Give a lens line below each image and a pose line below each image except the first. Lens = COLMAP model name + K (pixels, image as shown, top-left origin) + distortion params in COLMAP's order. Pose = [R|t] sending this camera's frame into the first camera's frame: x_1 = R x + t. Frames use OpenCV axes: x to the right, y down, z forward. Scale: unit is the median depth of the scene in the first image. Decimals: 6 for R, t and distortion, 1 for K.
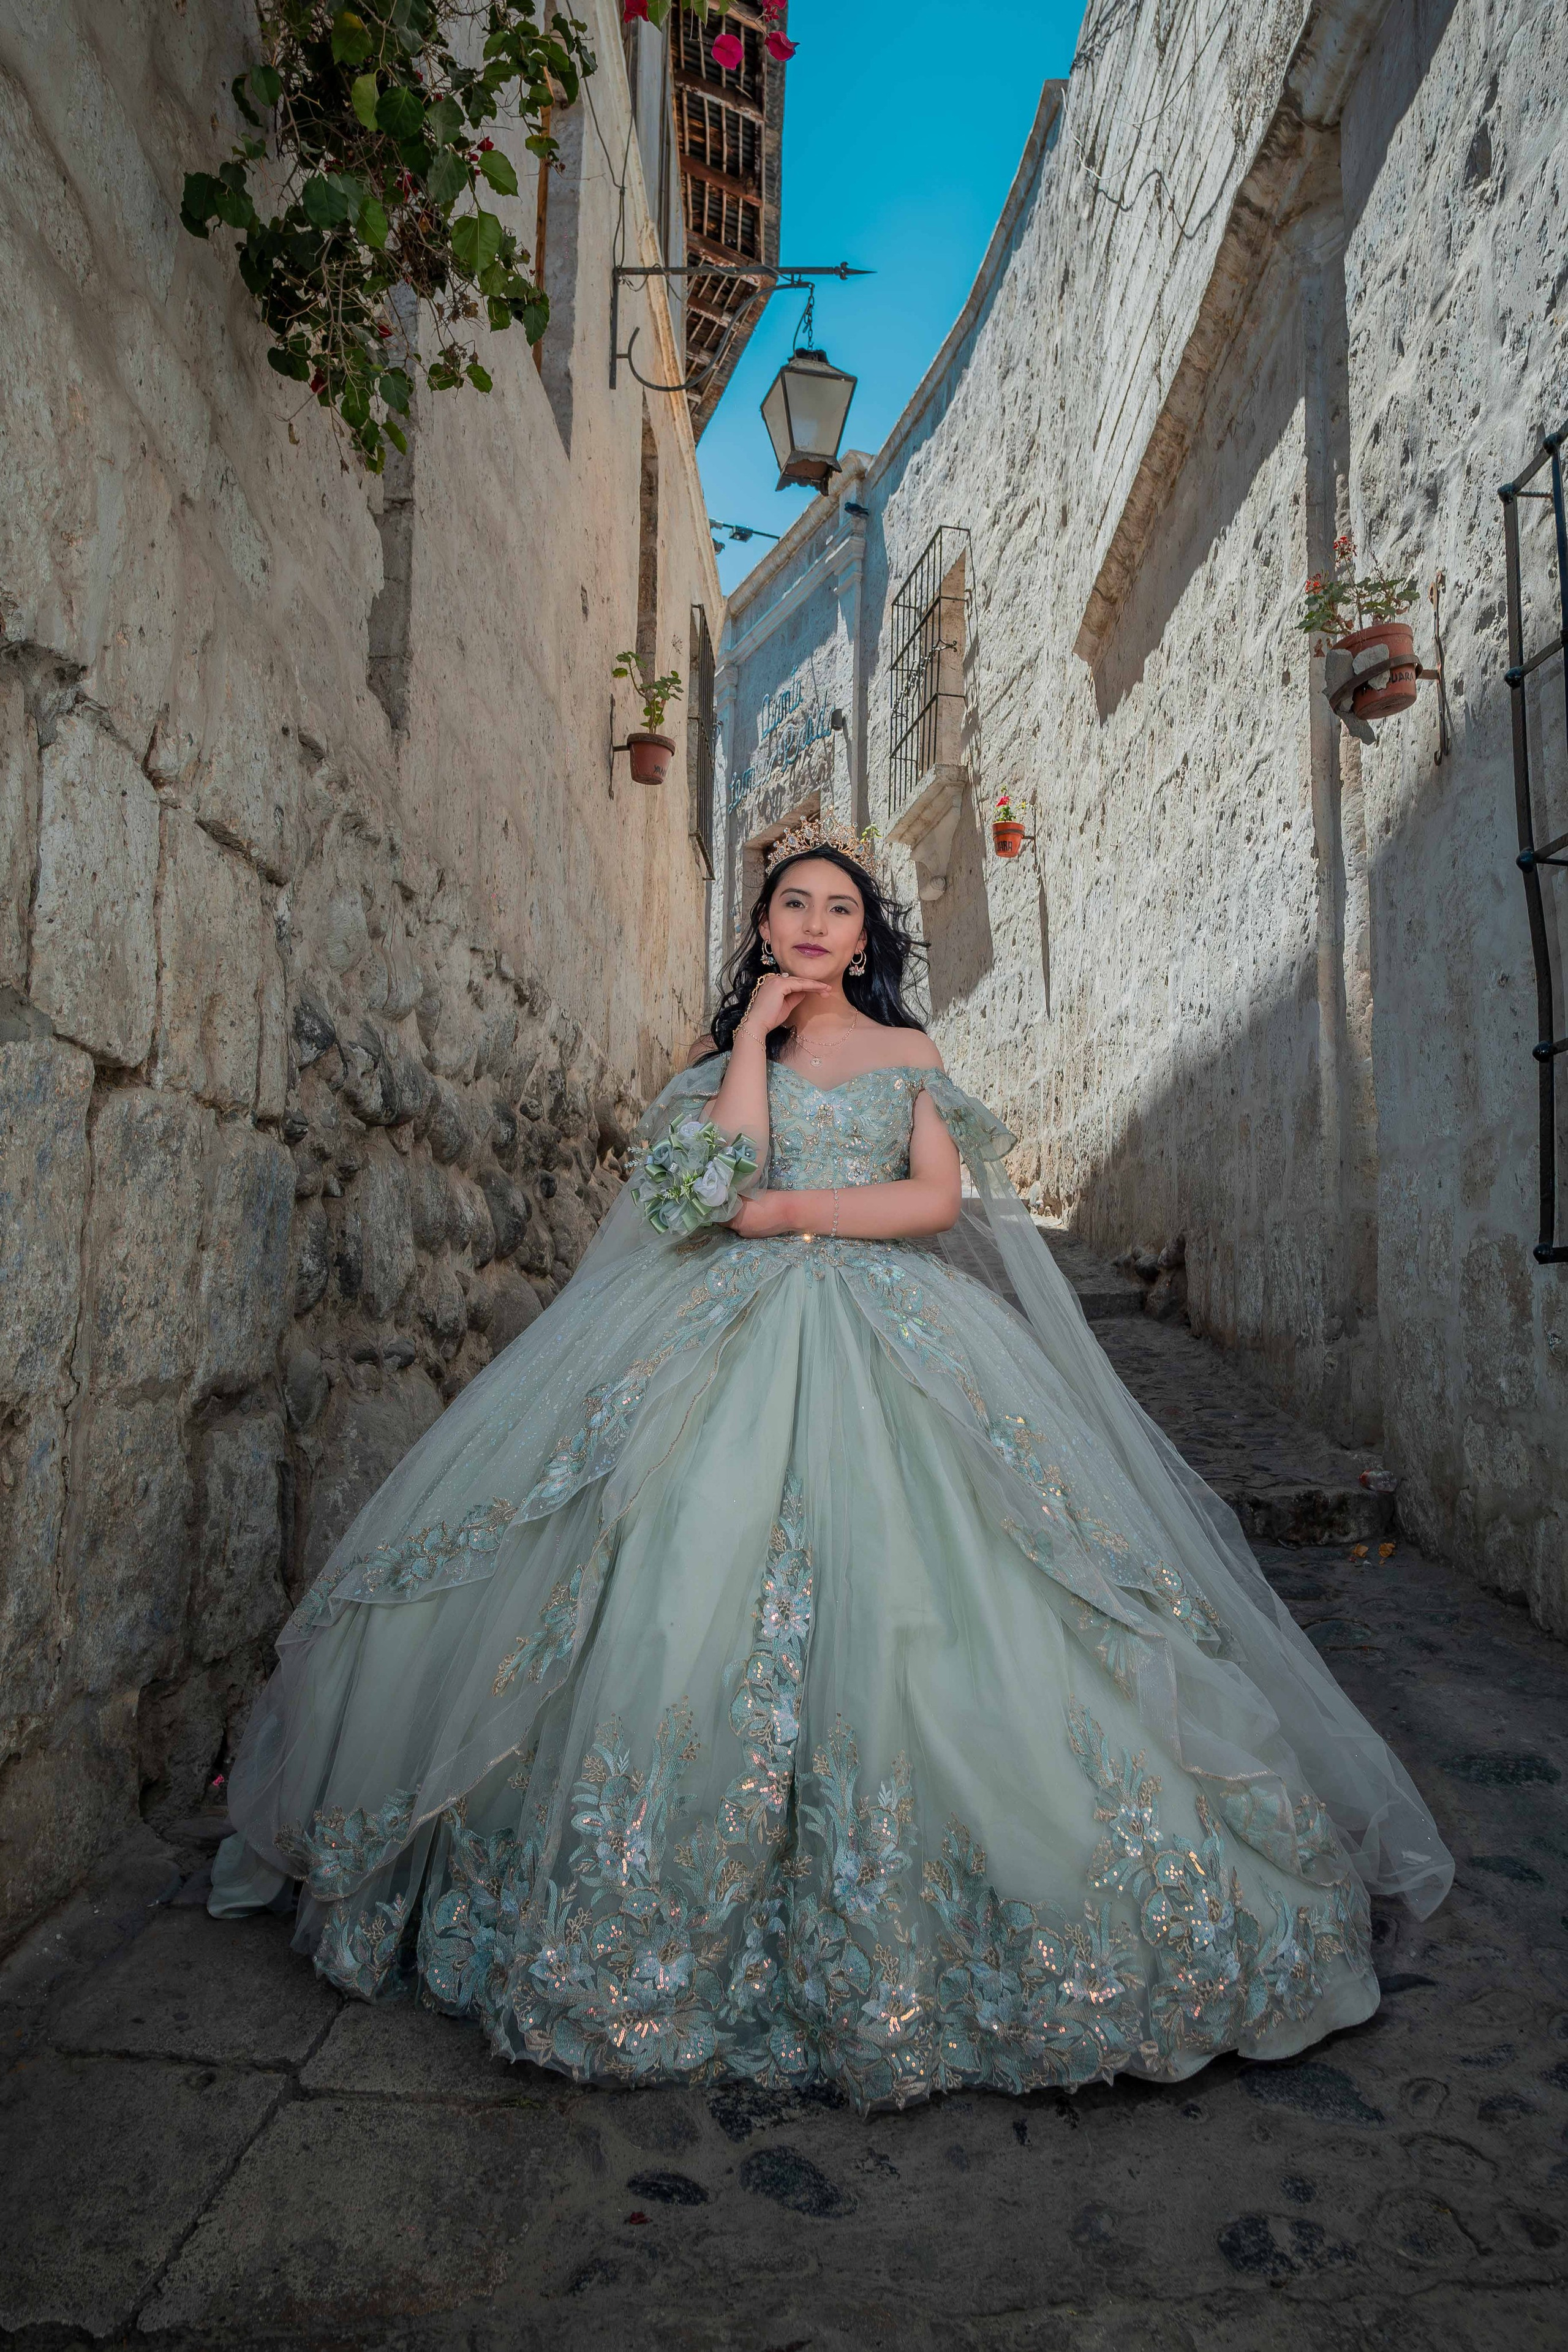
lens RADIAL K [[1828.6, 0, 818.3], [0, 1828.6, 1120.2], [0, 0, 1]] dist [-0.001173, -0.003476]
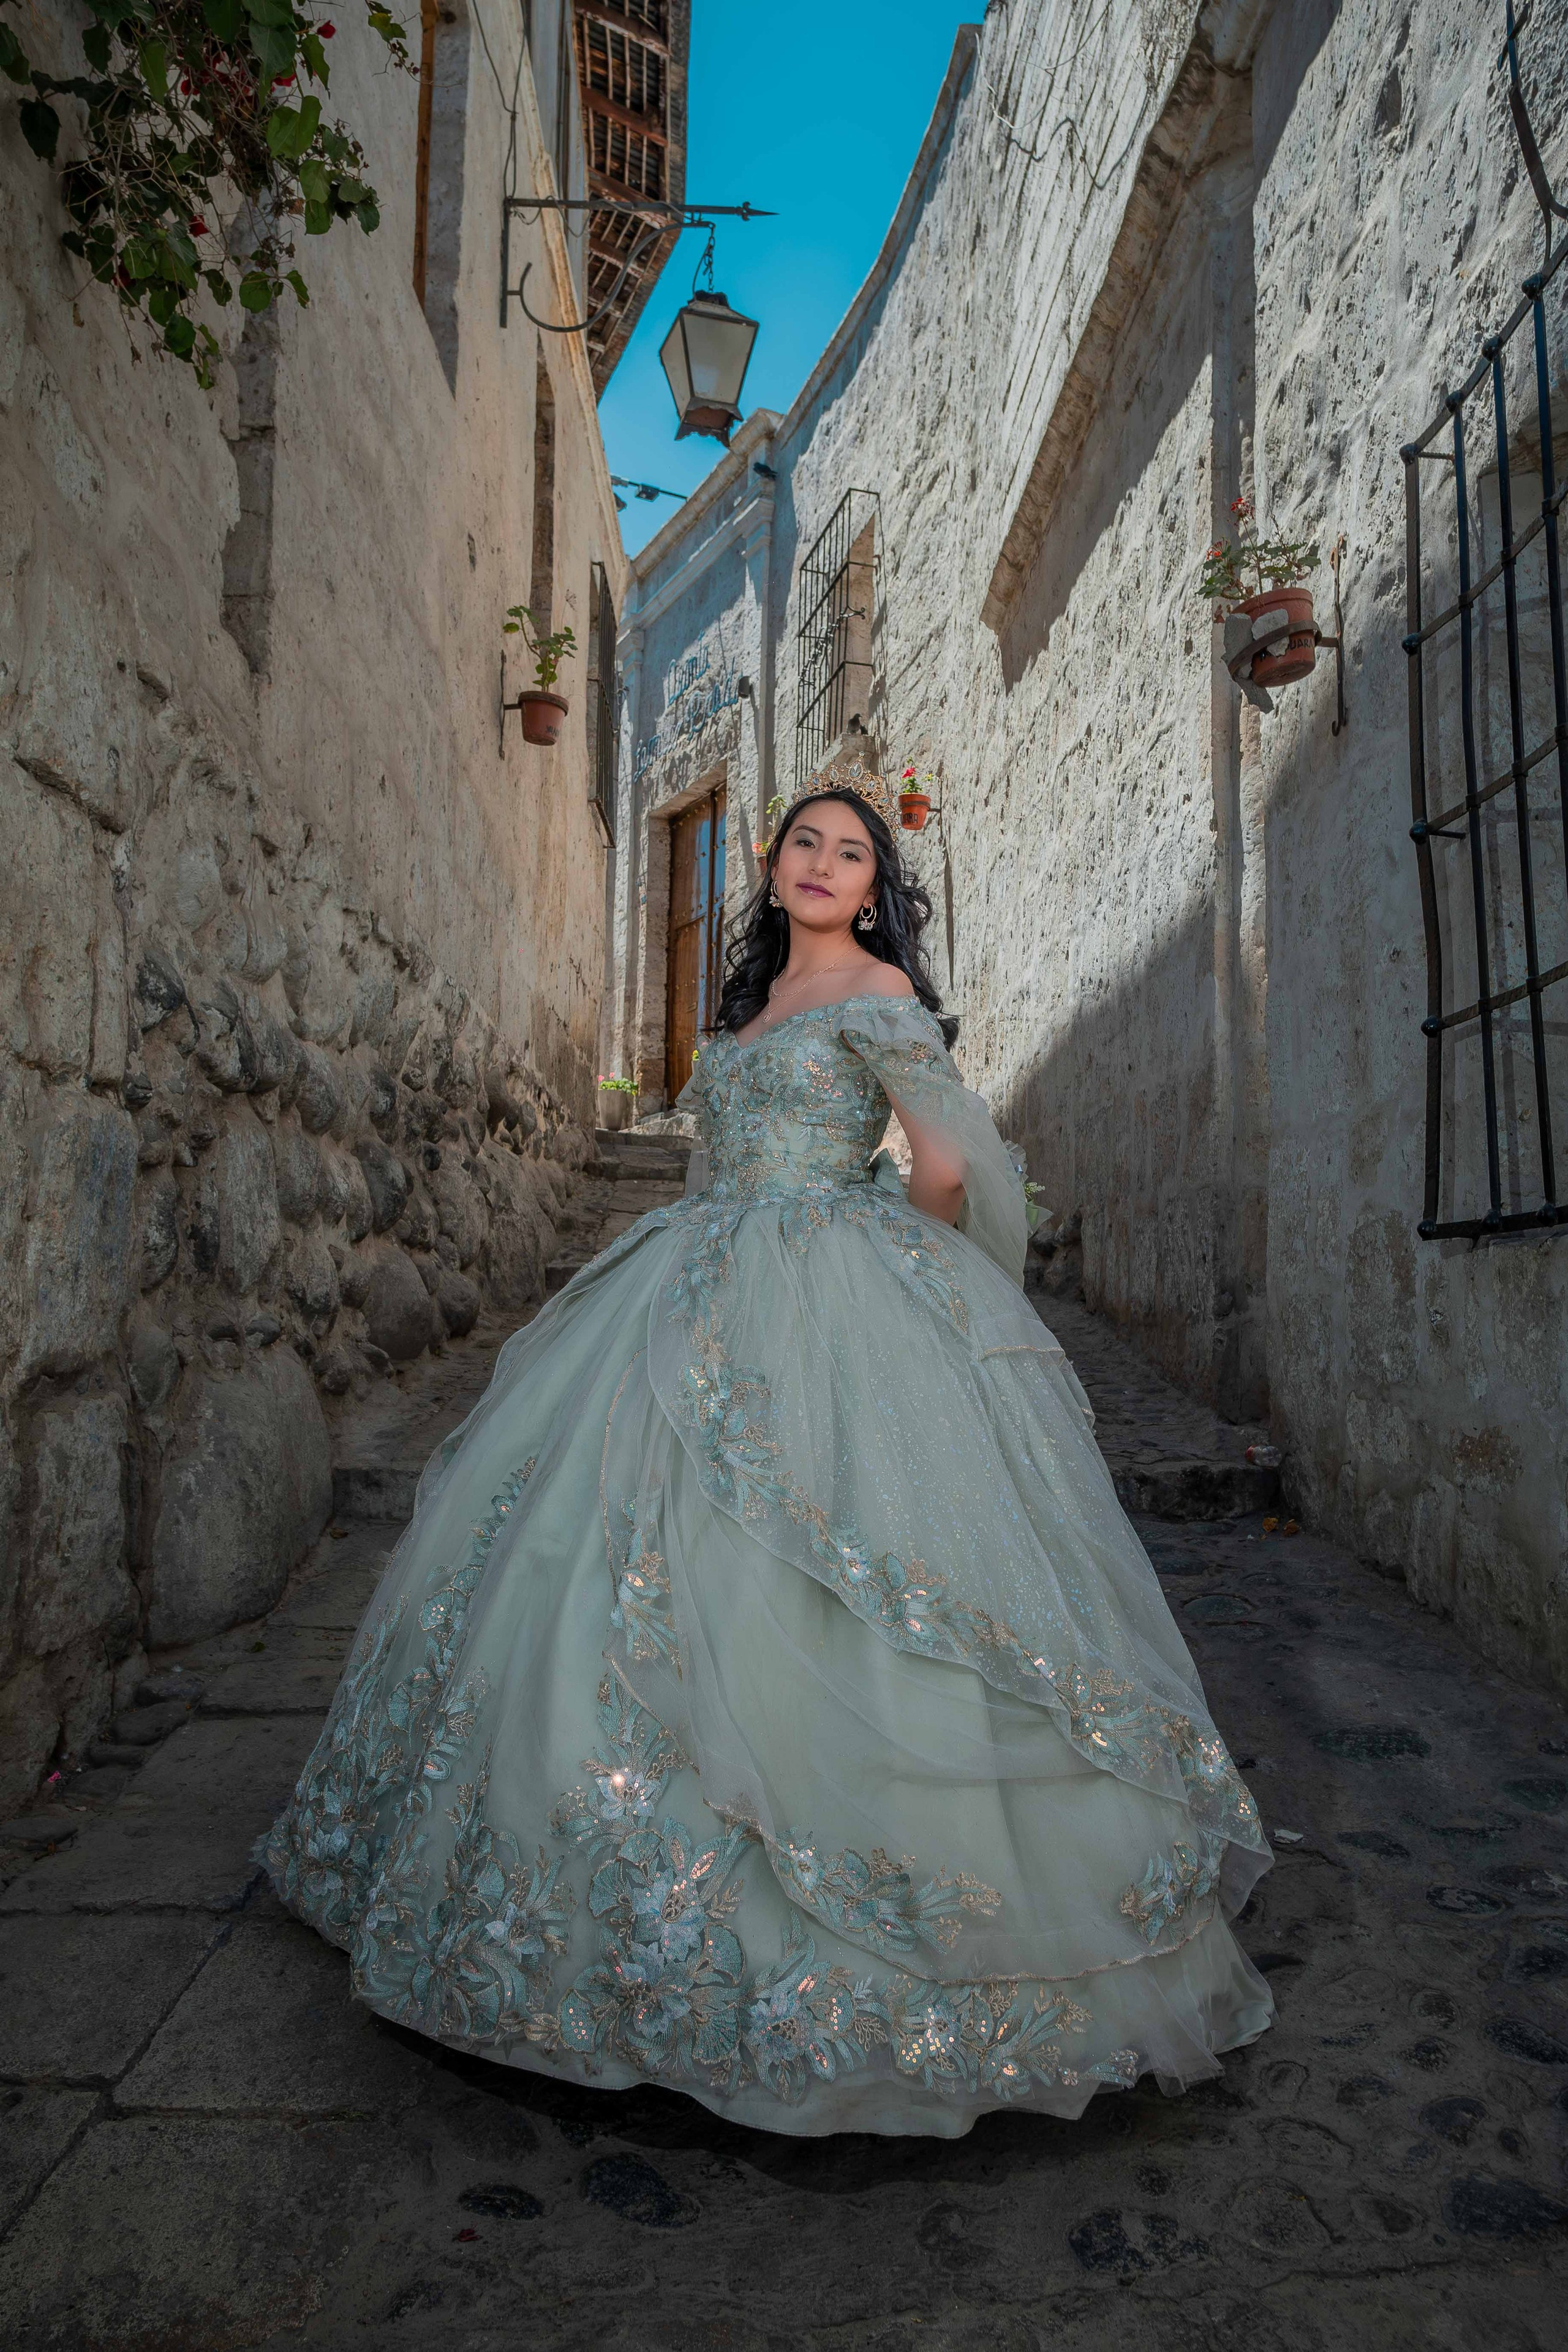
lens RADIAL K [[1818.3, 0, 855.4], [0, 1818.3, 1180.3], [0, 0, 1]] dist [-0.001236, -0.002983]
pose [[0.997716, 0.005087, 0.067358, 0.013357], [-0.008150, 0.998941, 0.045283, 0.002544], [-0.067057, -0.045728, 0.996701, 0.024632]]
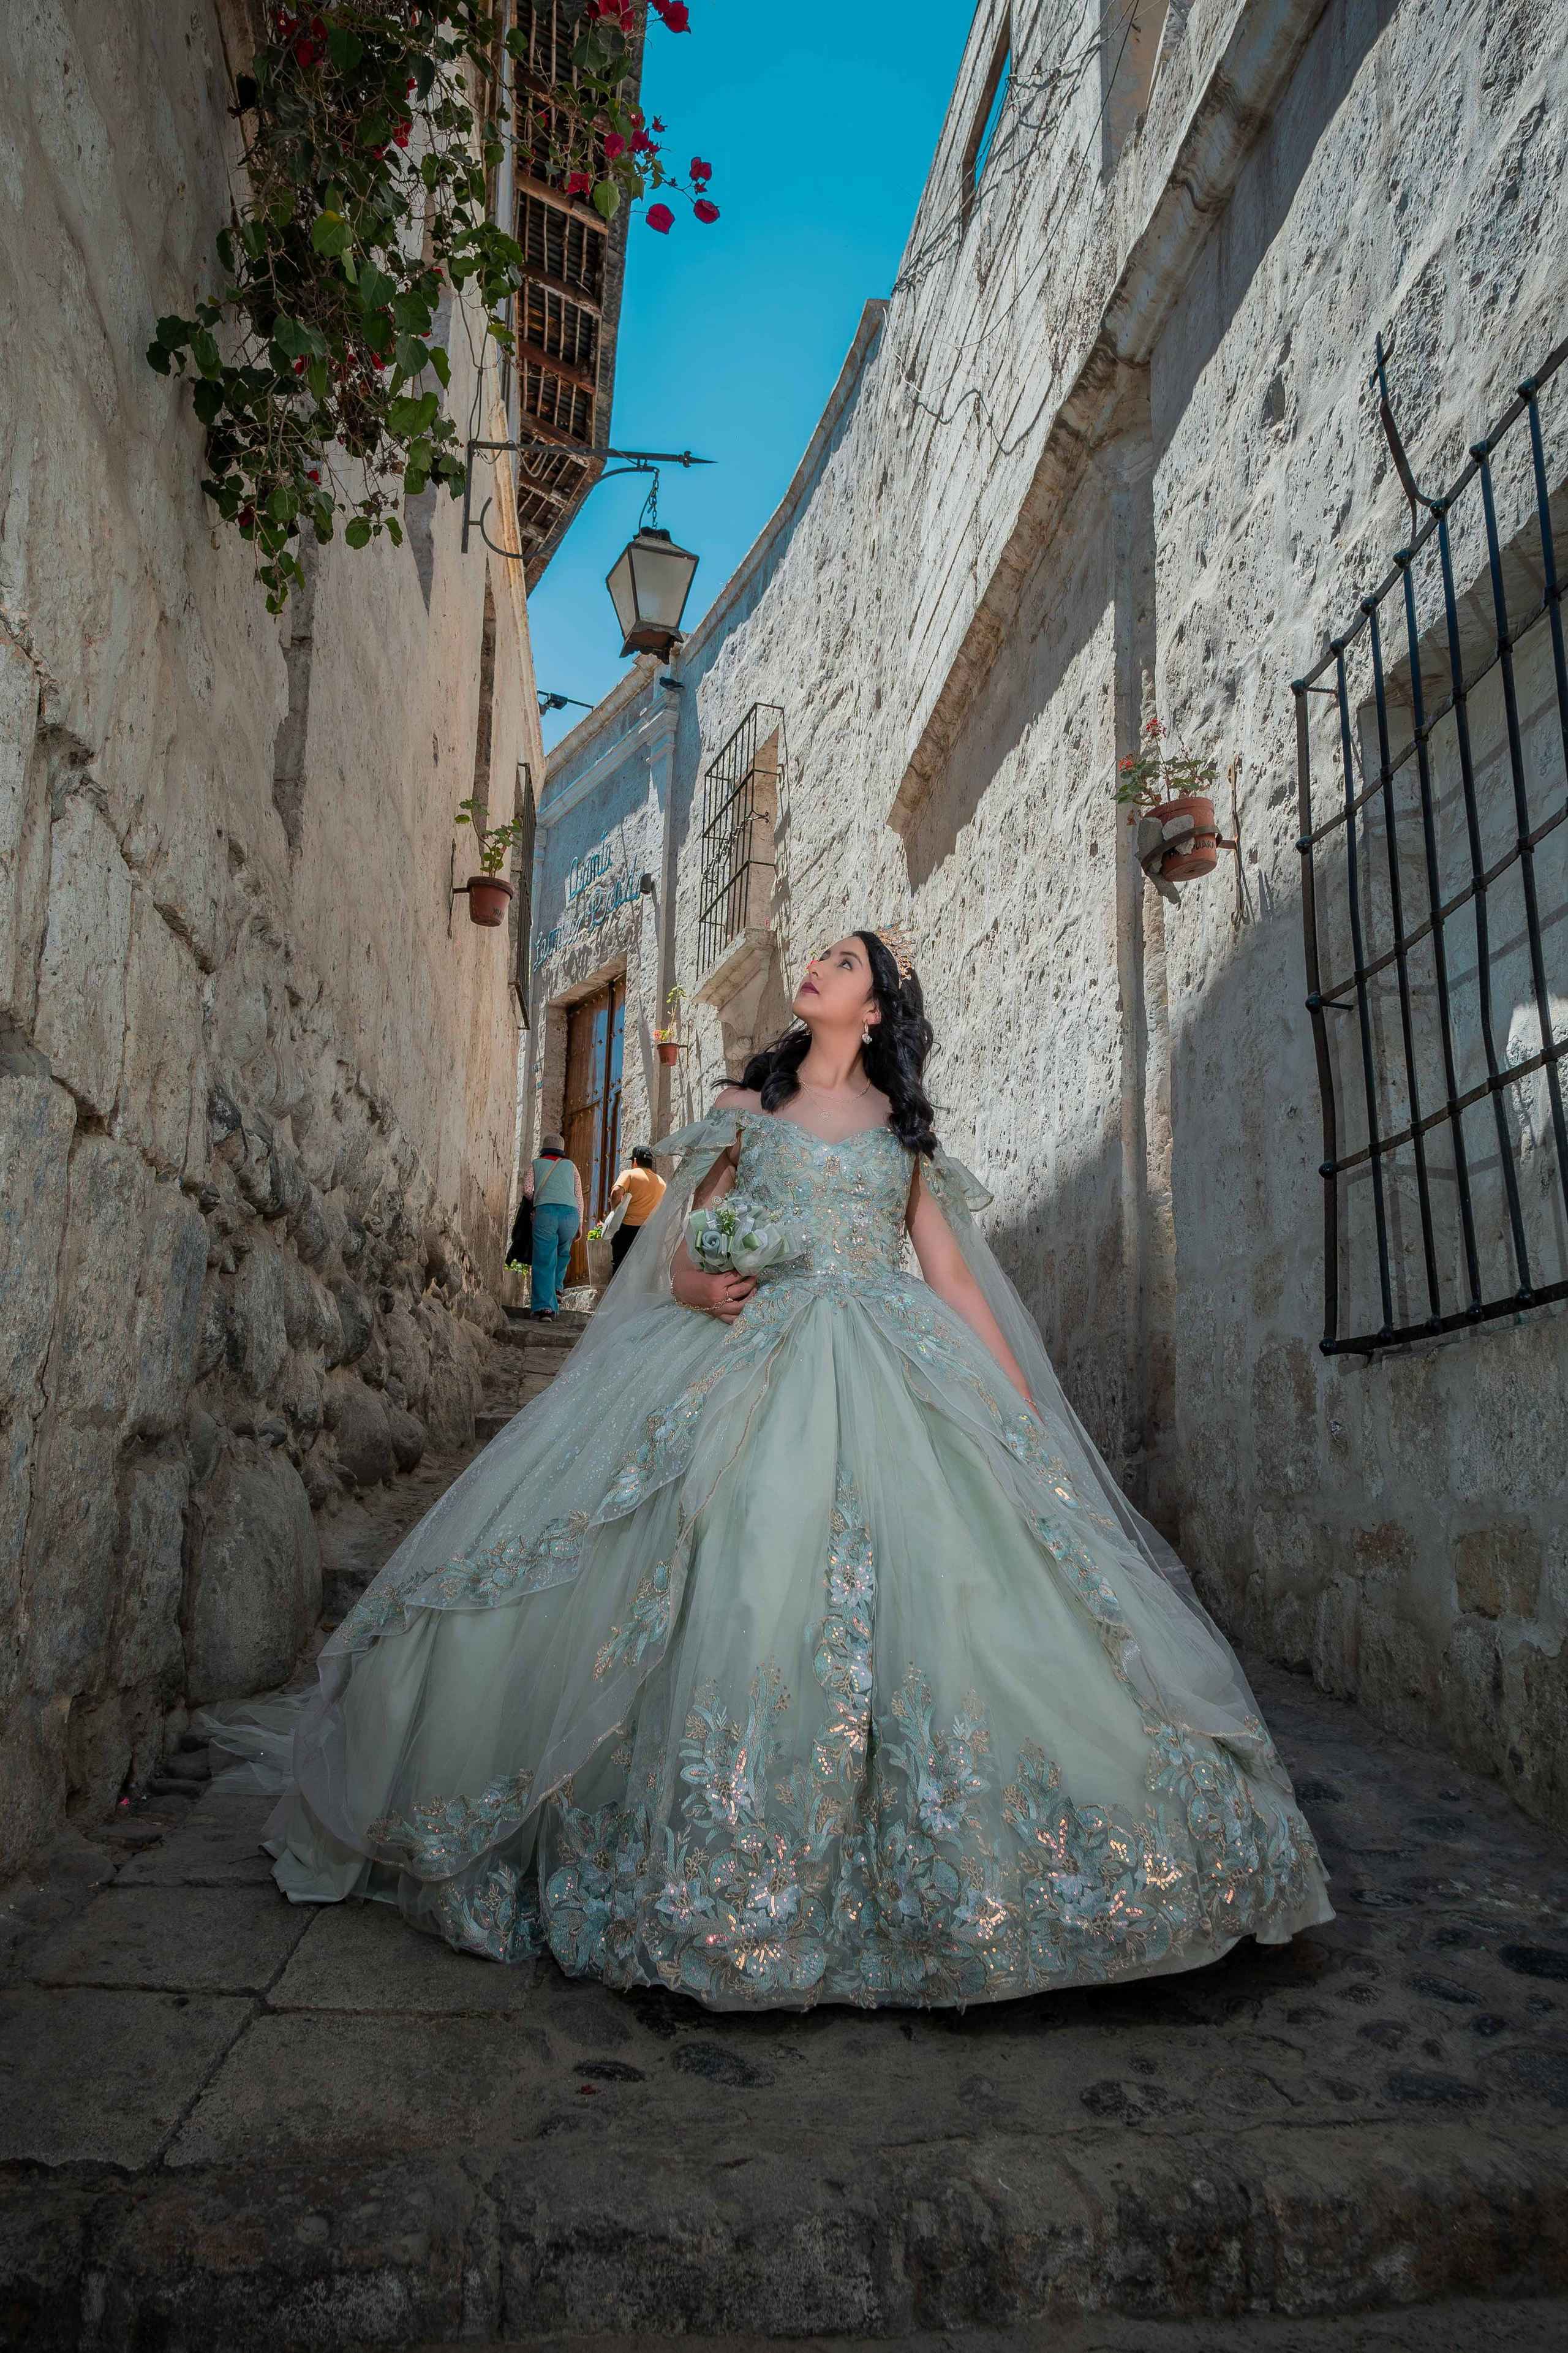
lens RADIAL K [[1859.4, 0, 781.7], [0, 1859.4, 1181.3], [0, 0, 1]] dist [-0.004477, 0.003220]
pose [[0.994154, 0.030437, 0.103588, -0.042229], [-0.023505, 0.997443, -0.067493, 0.038746], [-0.105377, 0.064664, 0.992328, -0.077027]]
